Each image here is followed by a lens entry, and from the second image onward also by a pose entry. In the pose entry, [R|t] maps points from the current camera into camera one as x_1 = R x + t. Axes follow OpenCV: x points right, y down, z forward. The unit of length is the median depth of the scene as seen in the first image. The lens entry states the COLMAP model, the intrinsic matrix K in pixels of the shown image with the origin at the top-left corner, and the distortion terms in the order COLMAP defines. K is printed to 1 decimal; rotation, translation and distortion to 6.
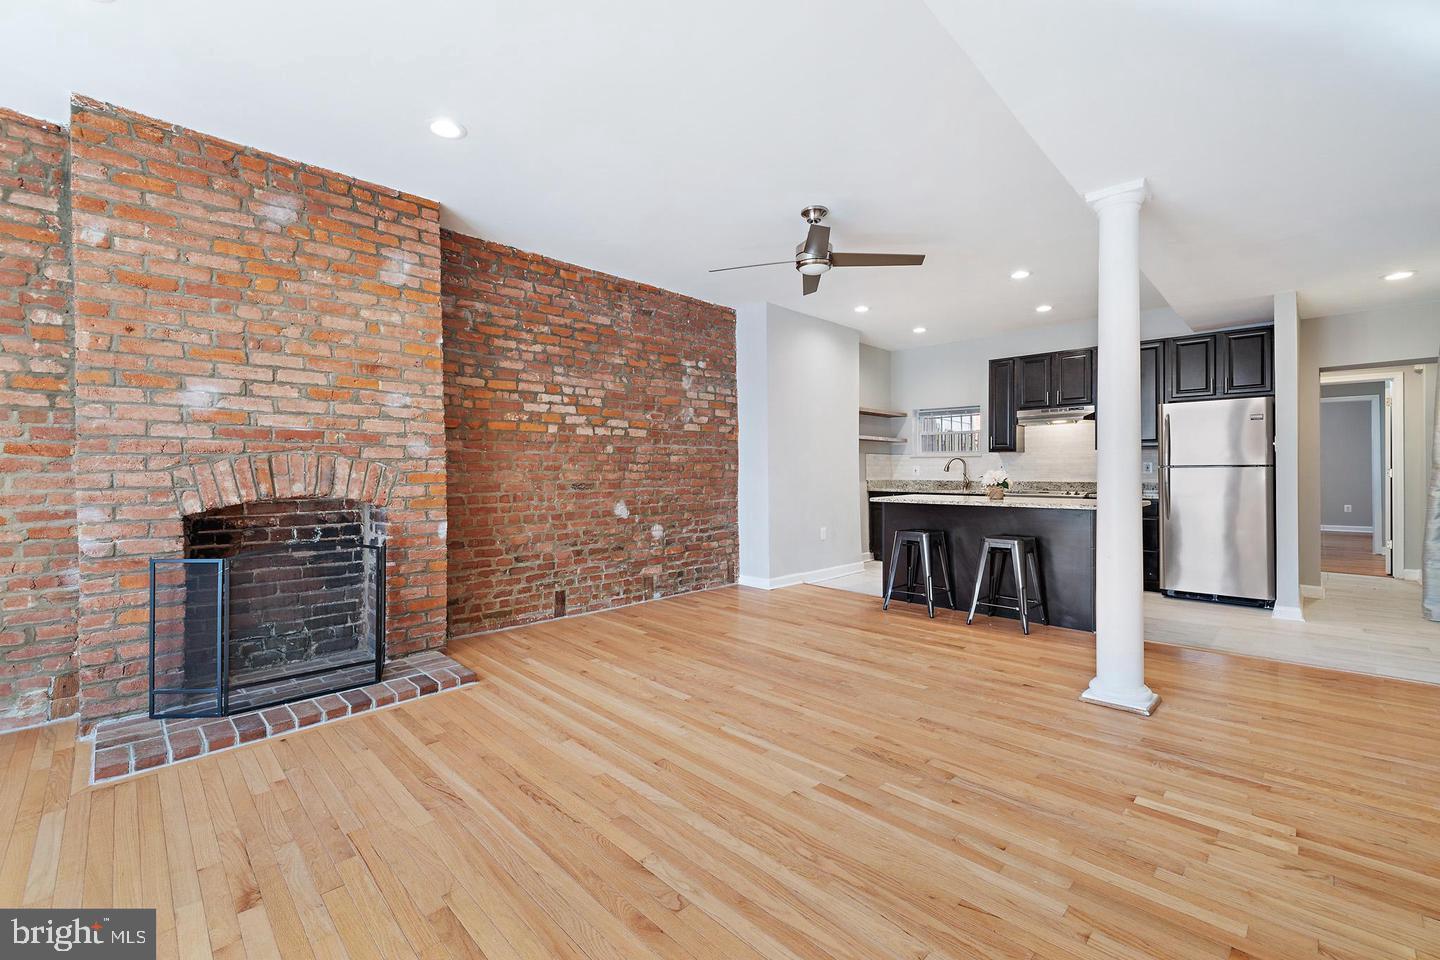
lens RADIAL K [[603.3, 0, 718.4], [0, 603.3, 466.6], [0, 0, 1]] dist [-0.001498, -0.000130]
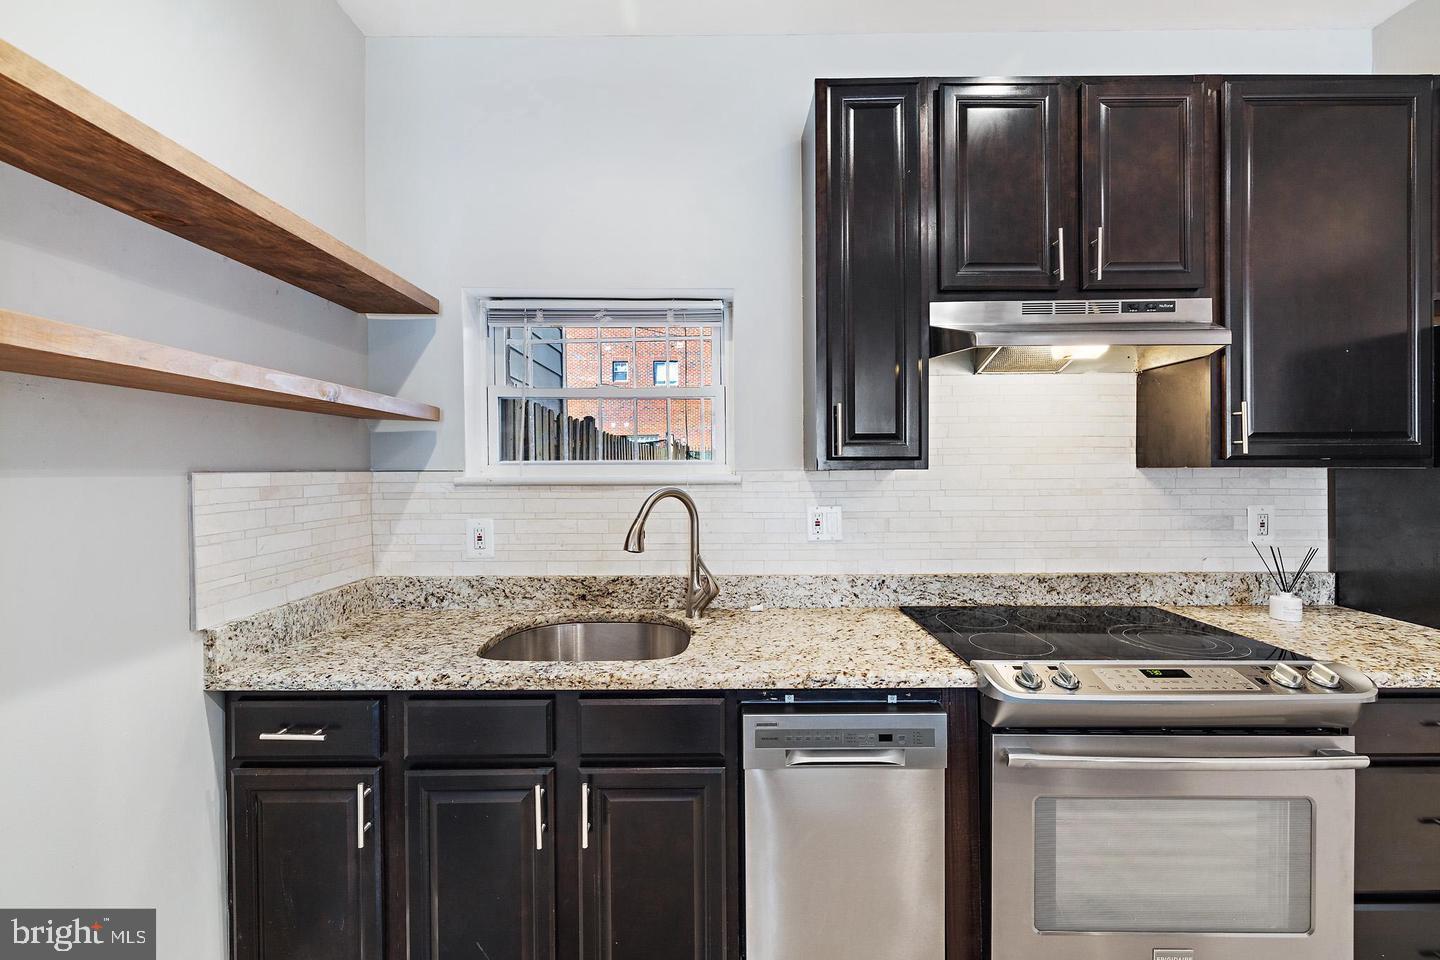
lens RADIAL K [[603.3, 0, 718.4], [0, 603.3, 466.6], [0, 0, 1]] dist [-0.001498, -0.000130]
pose [[0.711757, 0.000679, 0.702425, 0.265745], [0.000808, 0.999998, -0.001786, -0.025885], [-0.702425, 0.001839, 0.711756, 0.896897]]
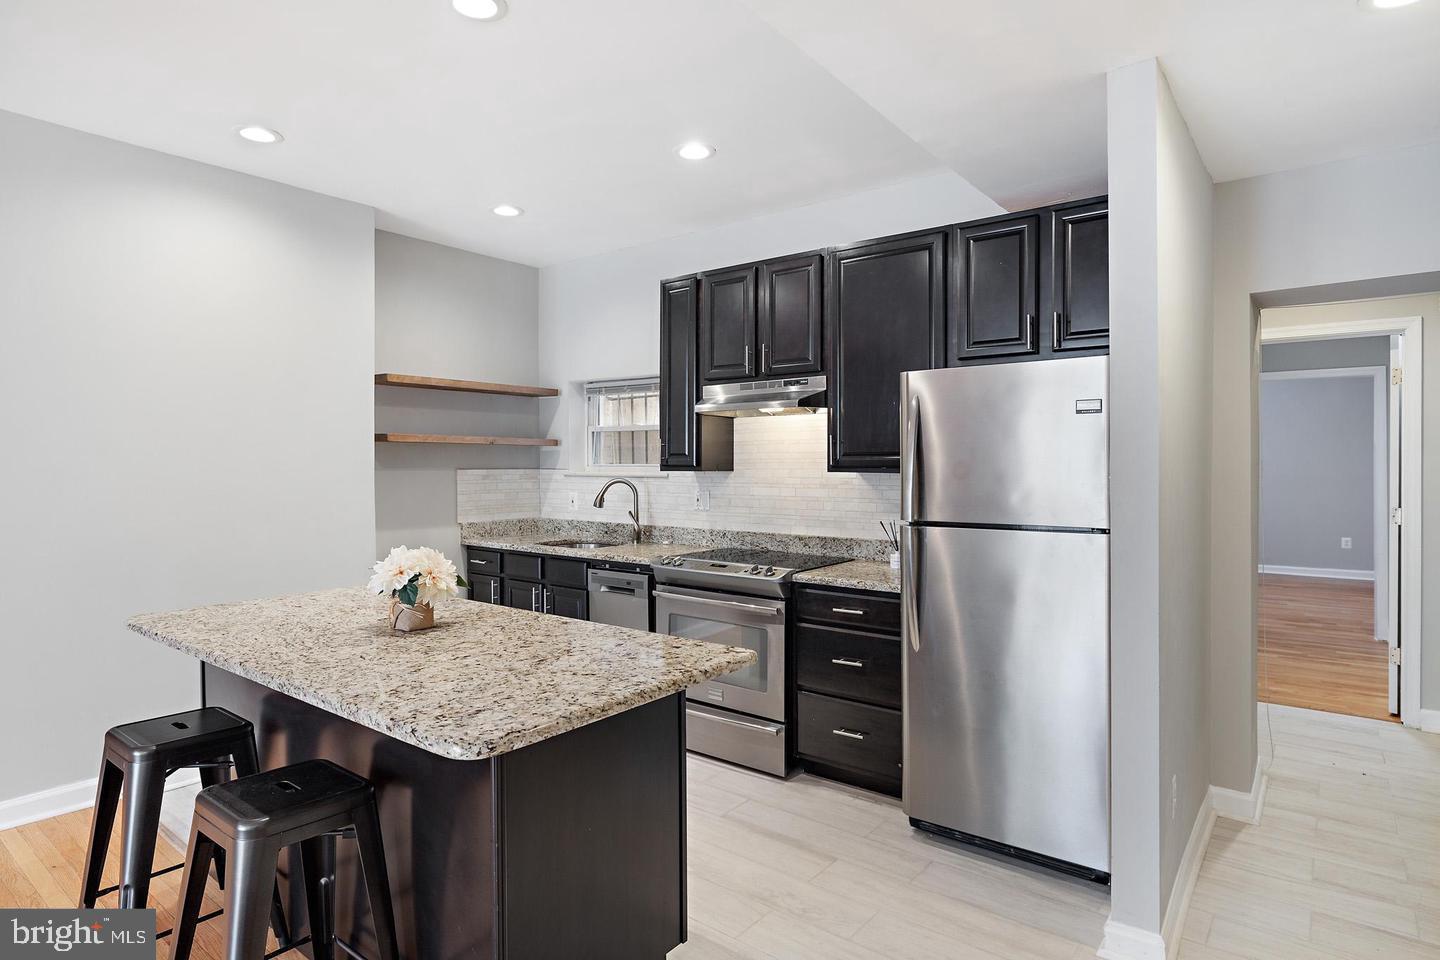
lens RADIAL K [[791.0, 0, 714.6], [0, 791.0, 465.9], [0, 0, 1]] dist [-0.002770, -0.000132]
pose [[0.992878, 0.002354, 0.119111, 0.434192], [-0.003347, 0.999961, 0.008131, -0.034714], [-0.119087, -0.008472, 0.992848, 0.381548]]
